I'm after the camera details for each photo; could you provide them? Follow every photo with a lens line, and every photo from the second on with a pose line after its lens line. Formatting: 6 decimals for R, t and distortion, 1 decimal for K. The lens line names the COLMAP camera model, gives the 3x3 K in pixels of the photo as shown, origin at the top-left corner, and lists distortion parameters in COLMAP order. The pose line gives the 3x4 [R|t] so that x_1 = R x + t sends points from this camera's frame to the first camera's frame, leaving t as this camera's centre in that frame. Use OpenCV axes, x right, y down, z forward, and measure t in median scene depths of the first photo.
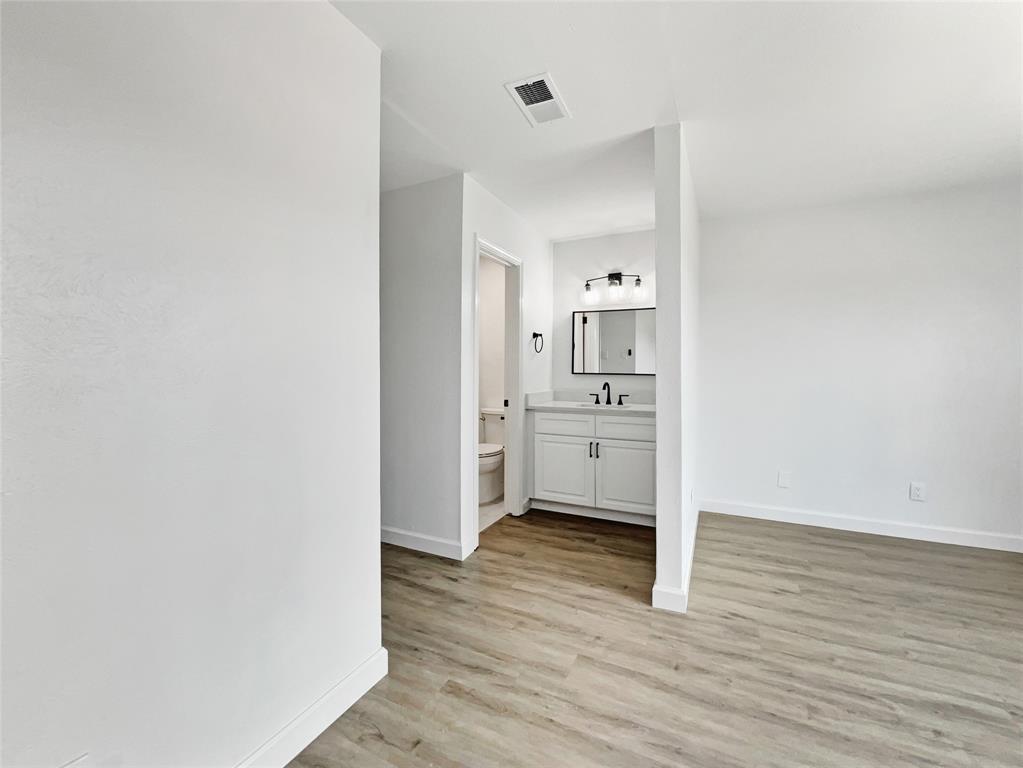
lens RADIAL K [[435.6, 0, 510.8], [0, 435.6, 366.1], [0, 0, 1]] dist [0.000952, -0.000142]
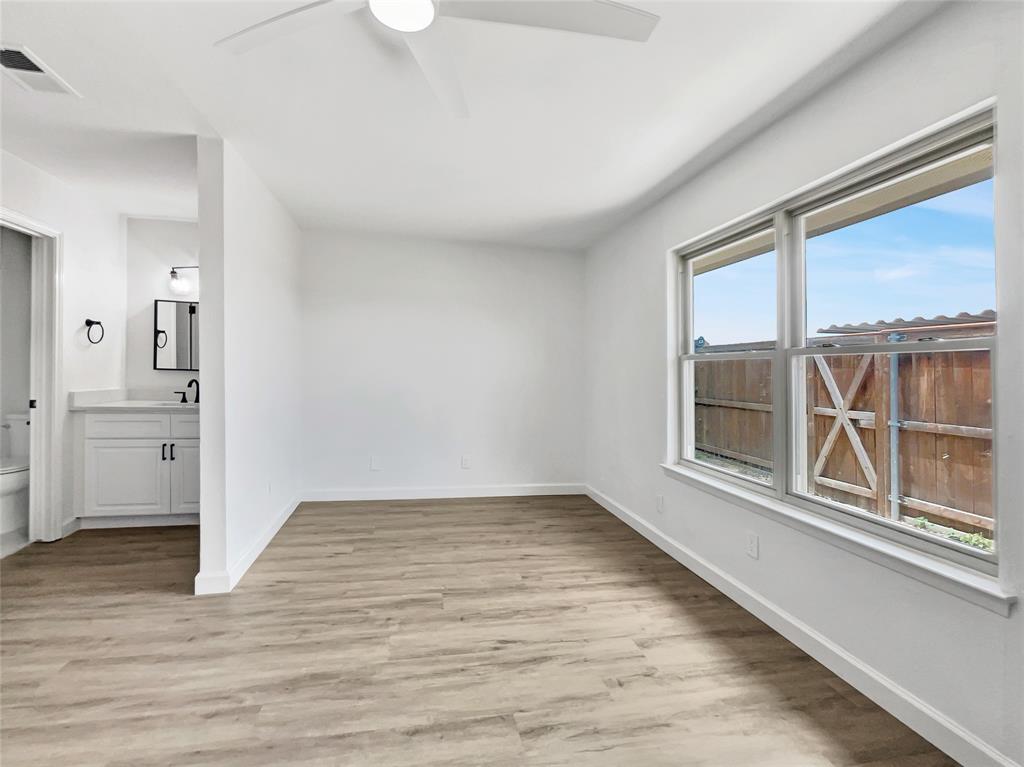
lens RADIAL K [[469.2, 0, 509.0], [0, 469.2, 366.7], [0, 0, 1]] dist [0.012111, -0.000624]
pose [[0.796582, 0.022508, 0.604111, 0.212036], [-0.024675, 0.999684, -0.004711, -0.001663], [-0.604027, -0.011154, 0.796886, -0.311437]]
